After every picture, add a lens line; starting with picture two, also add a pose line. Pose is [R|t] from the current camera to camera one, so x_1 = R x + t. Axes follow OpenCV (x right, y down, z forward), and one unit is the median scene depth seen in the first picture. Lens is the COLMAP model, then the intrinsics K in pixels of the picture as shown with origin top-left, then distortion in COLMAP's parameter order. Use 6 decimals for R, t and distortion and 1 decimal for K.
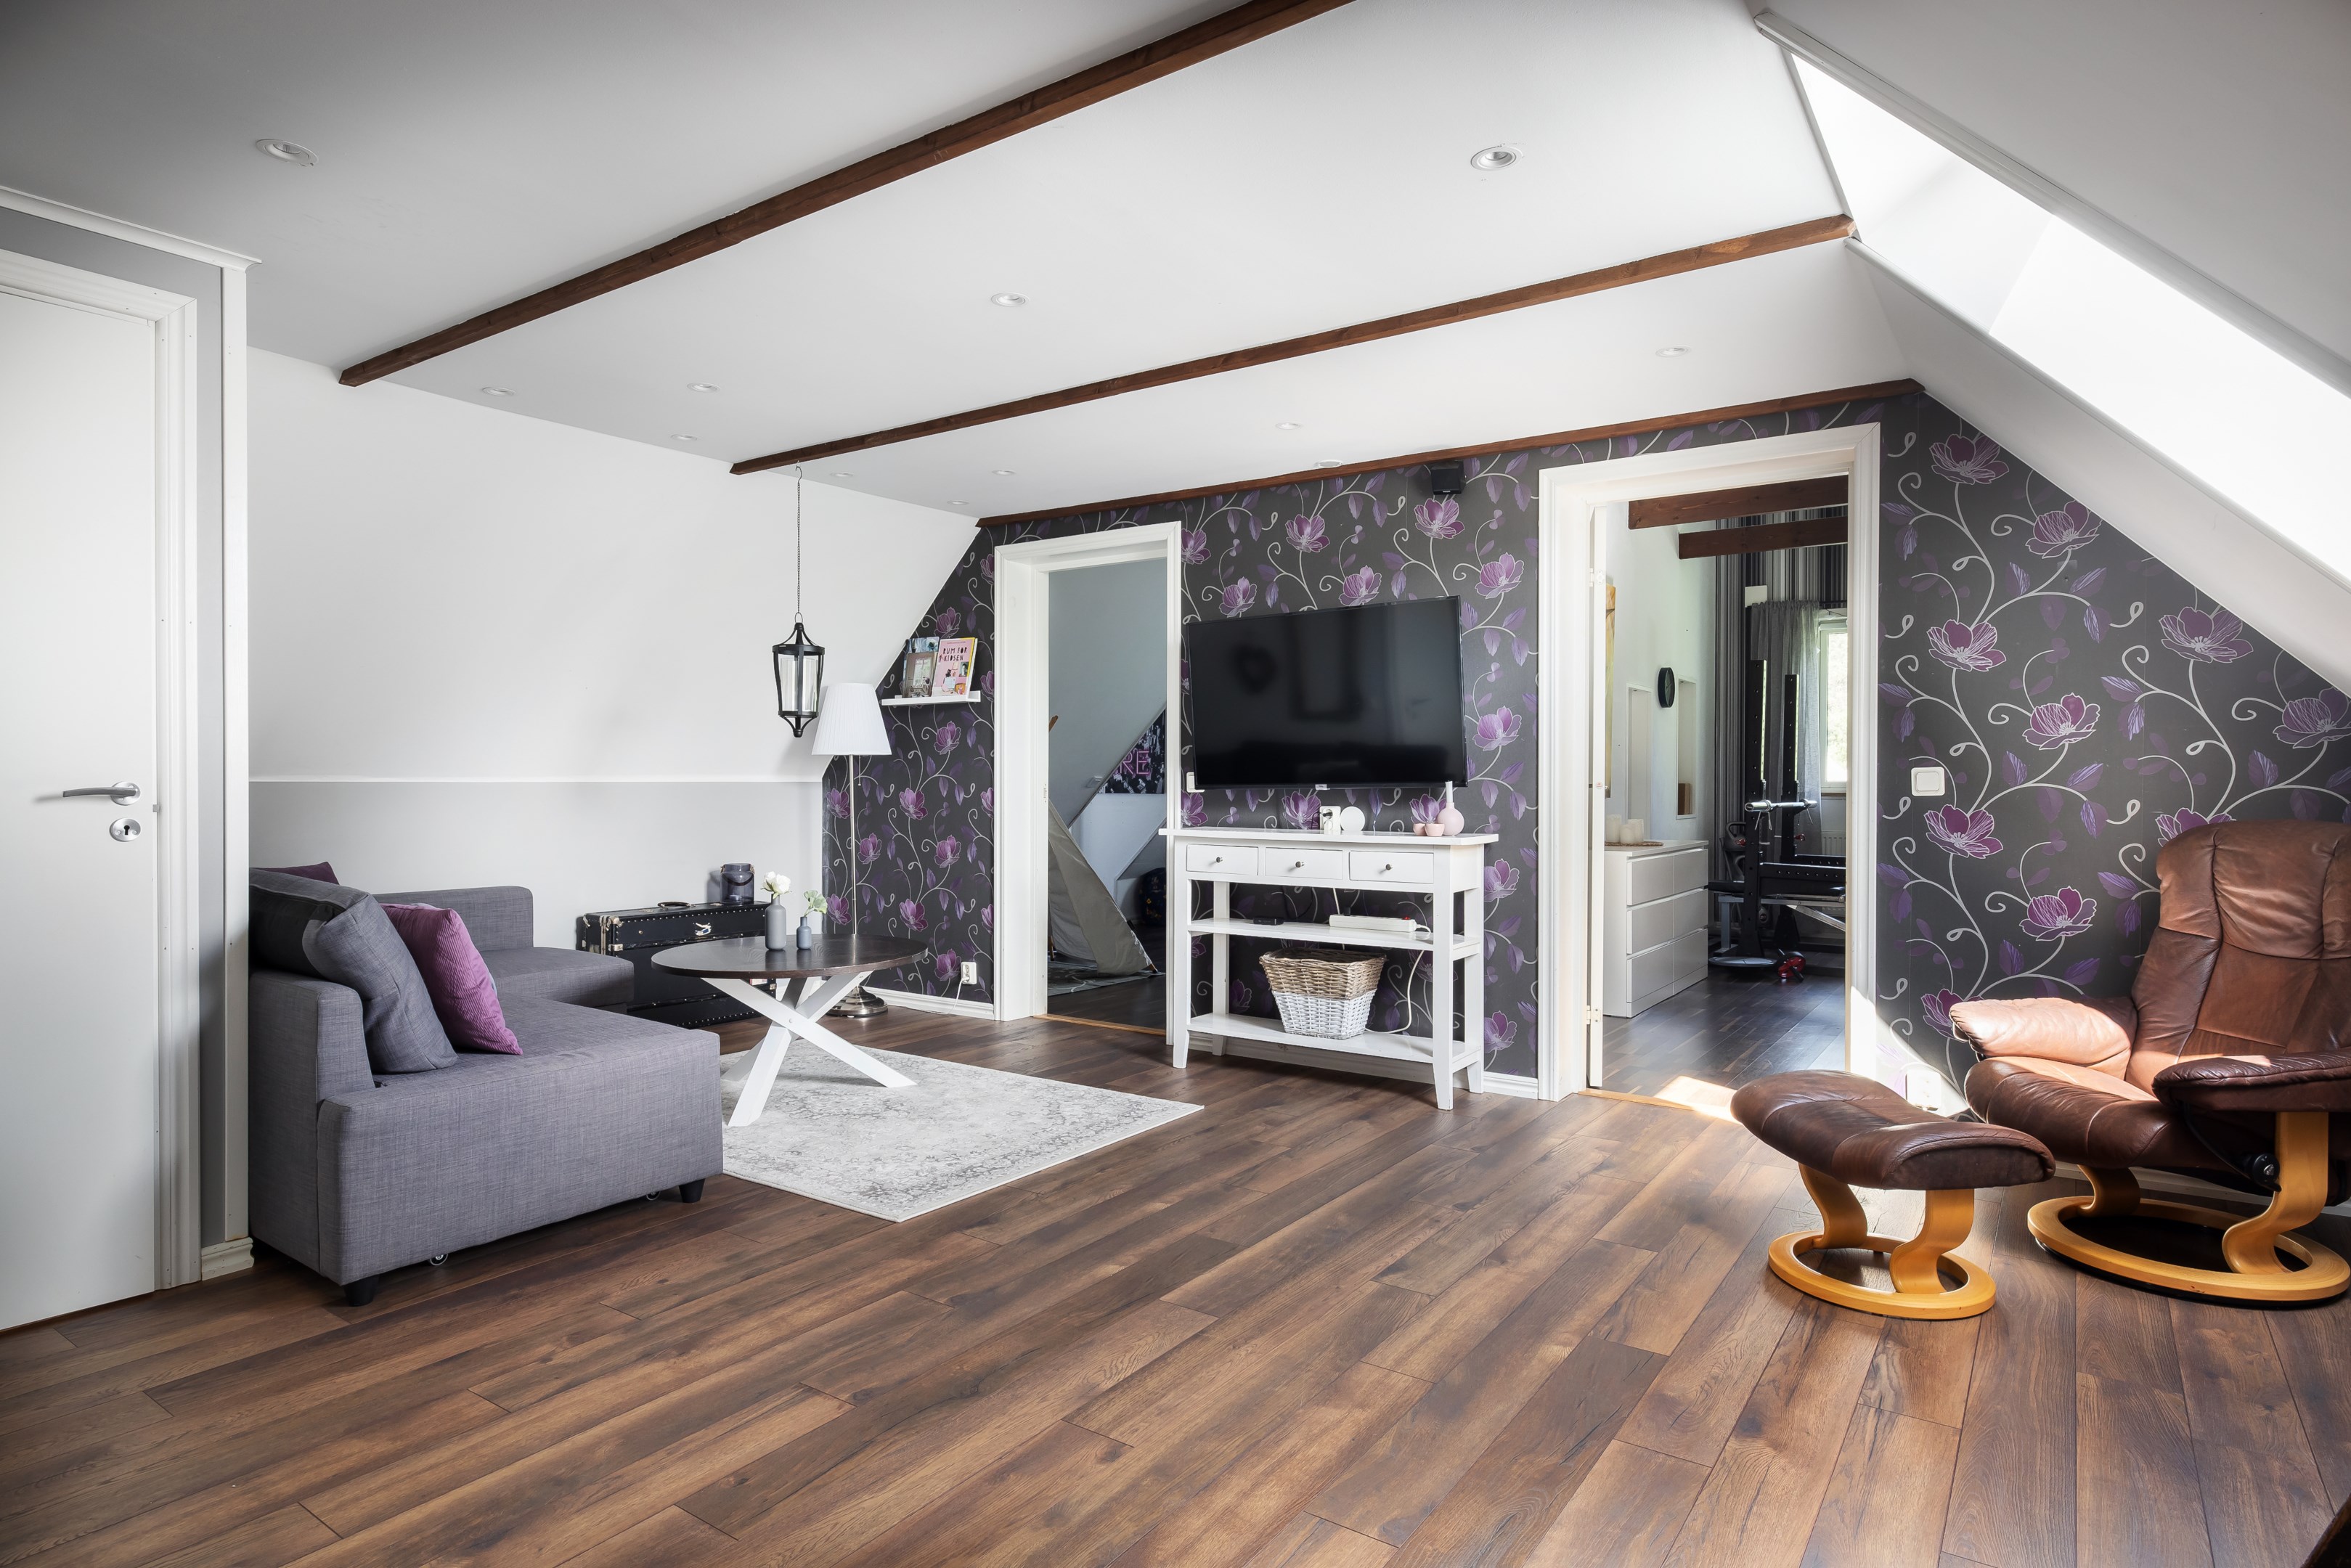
lens RADIAL K [[1281.2, 0, 1174.6], [0, 1281.2, 783.9], [0, 0, 1]] dist [0.000032, 0.000000]
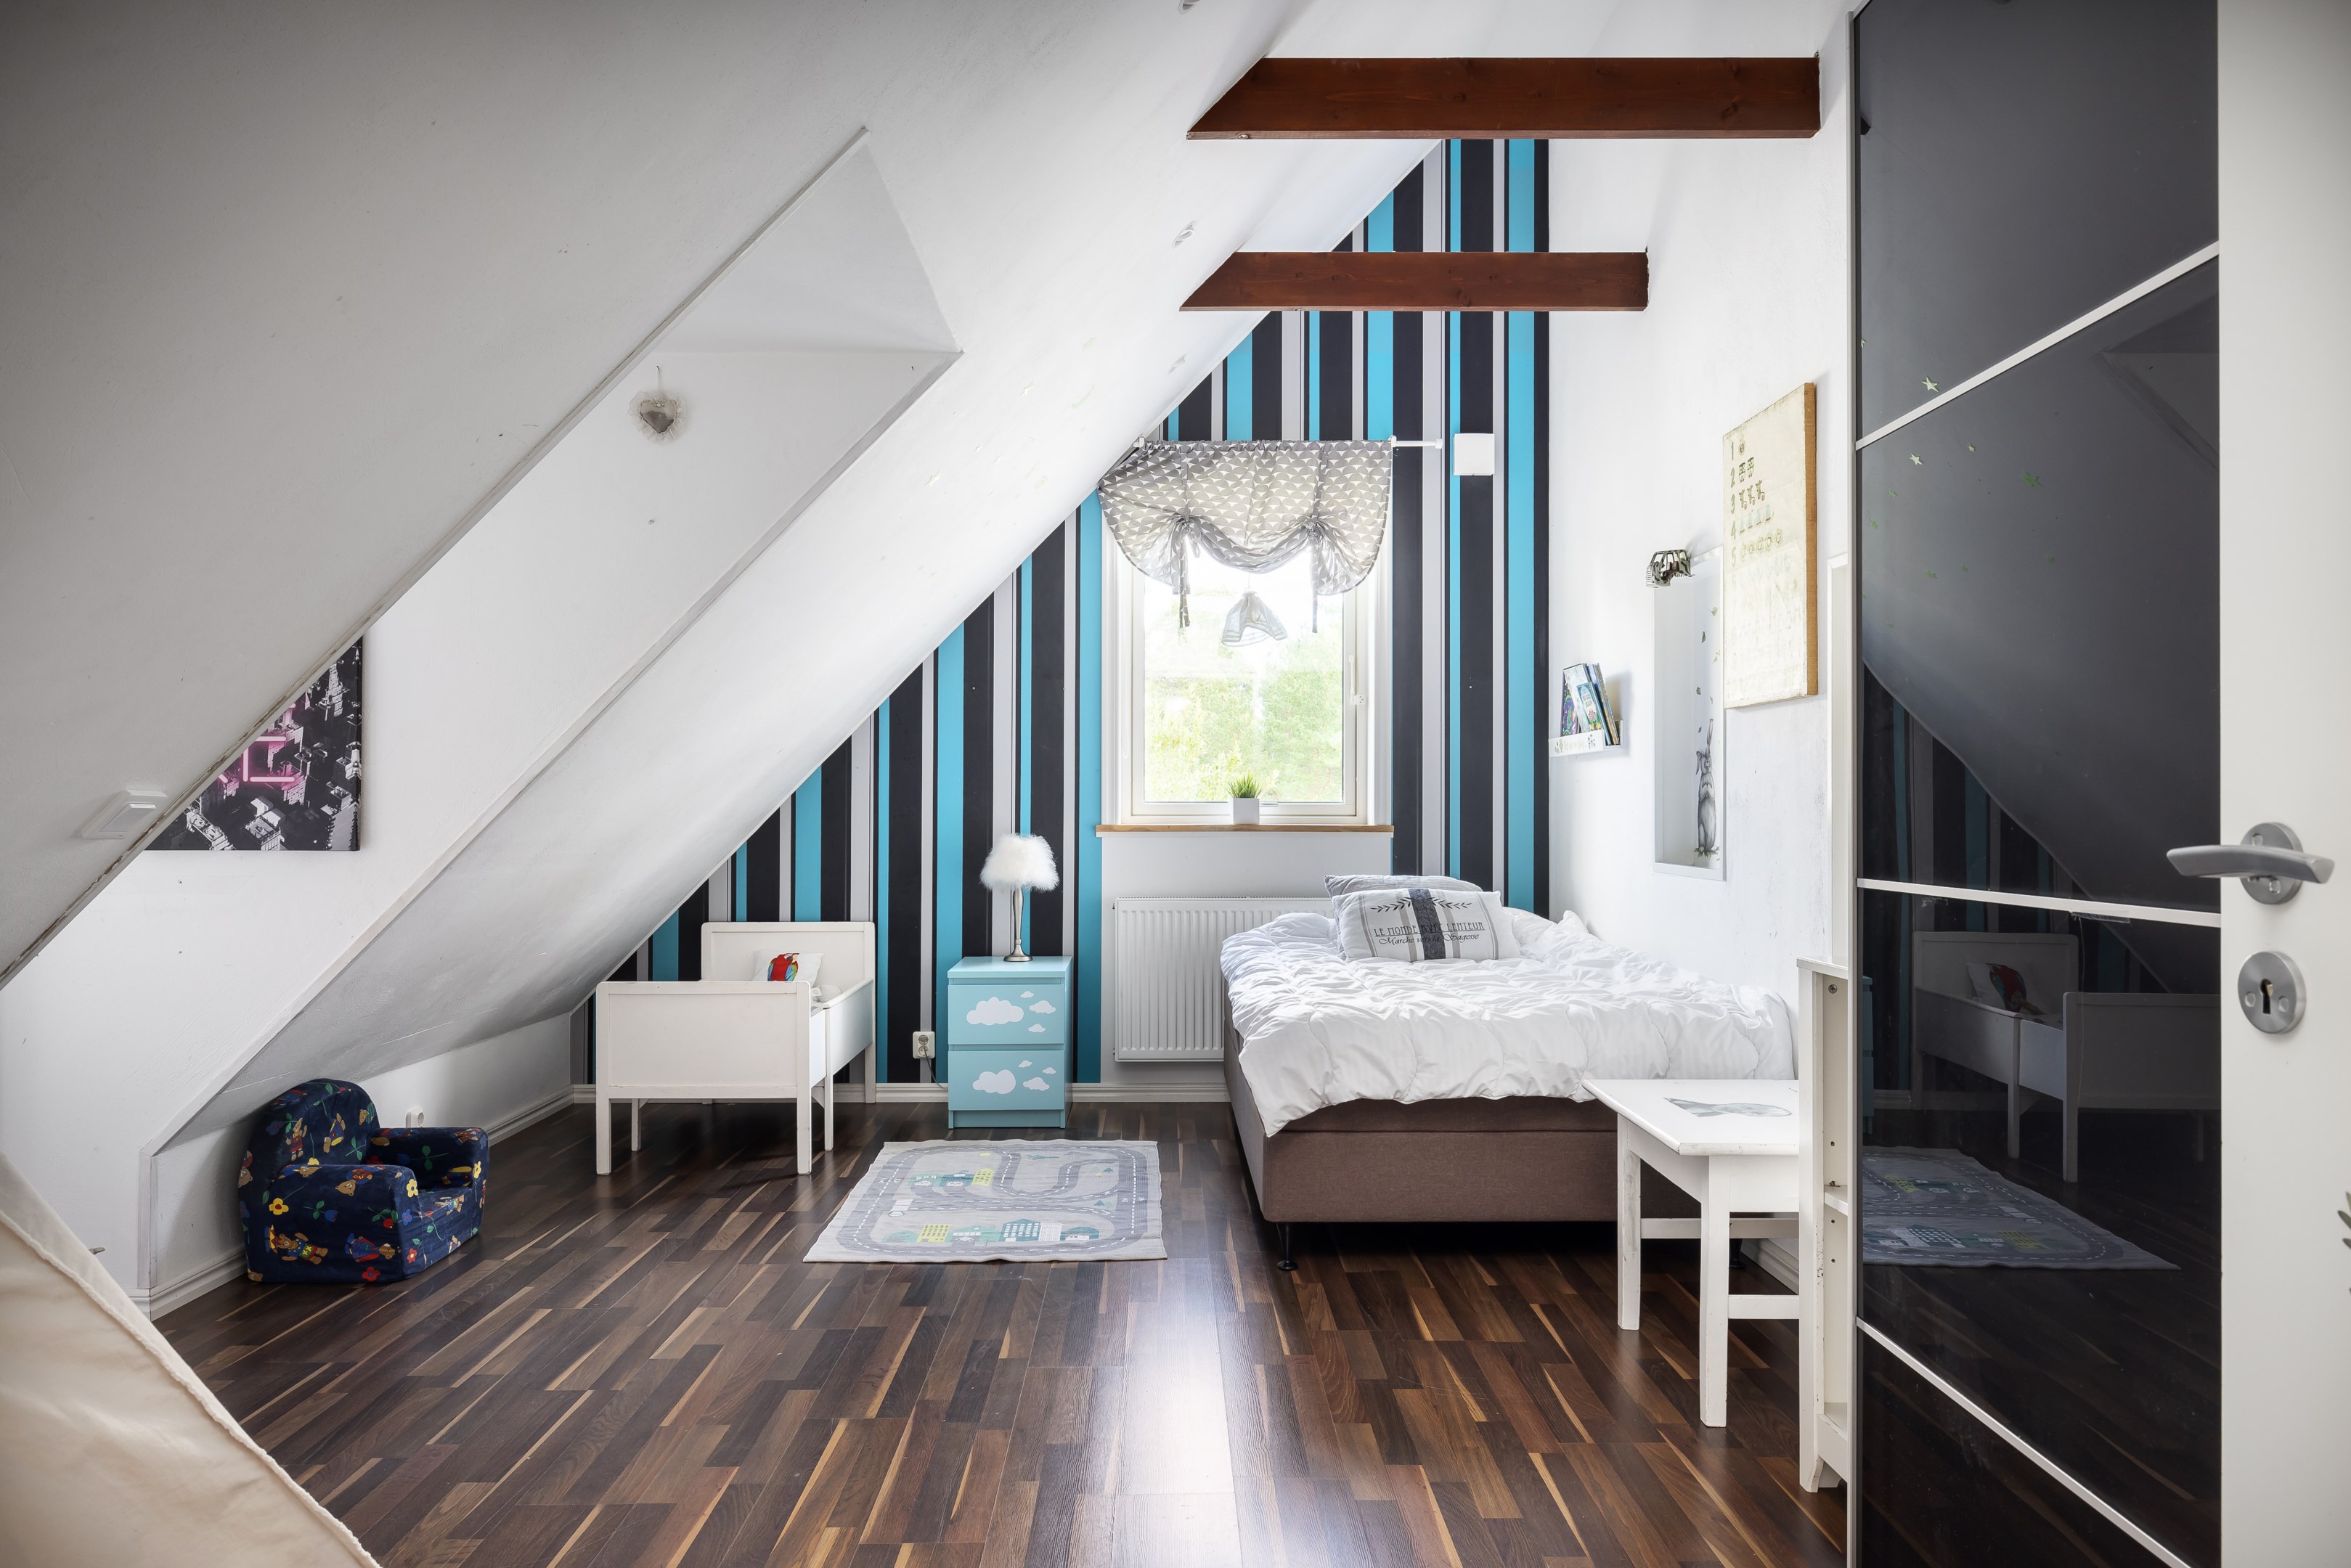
lens RADIAL K [[1555.4, 0, 1173.9], [0, 1555.4, 788.6], [0, 0, 1]] dist [-0.003359, -0.000704]
pose [[0.817112, -0.000315, 0.576478, -0.060314], [0.004865, 0.999968, -0.006350, -0.002931], [-0.576458, 0.007993, 0.817088, 0.597160]]
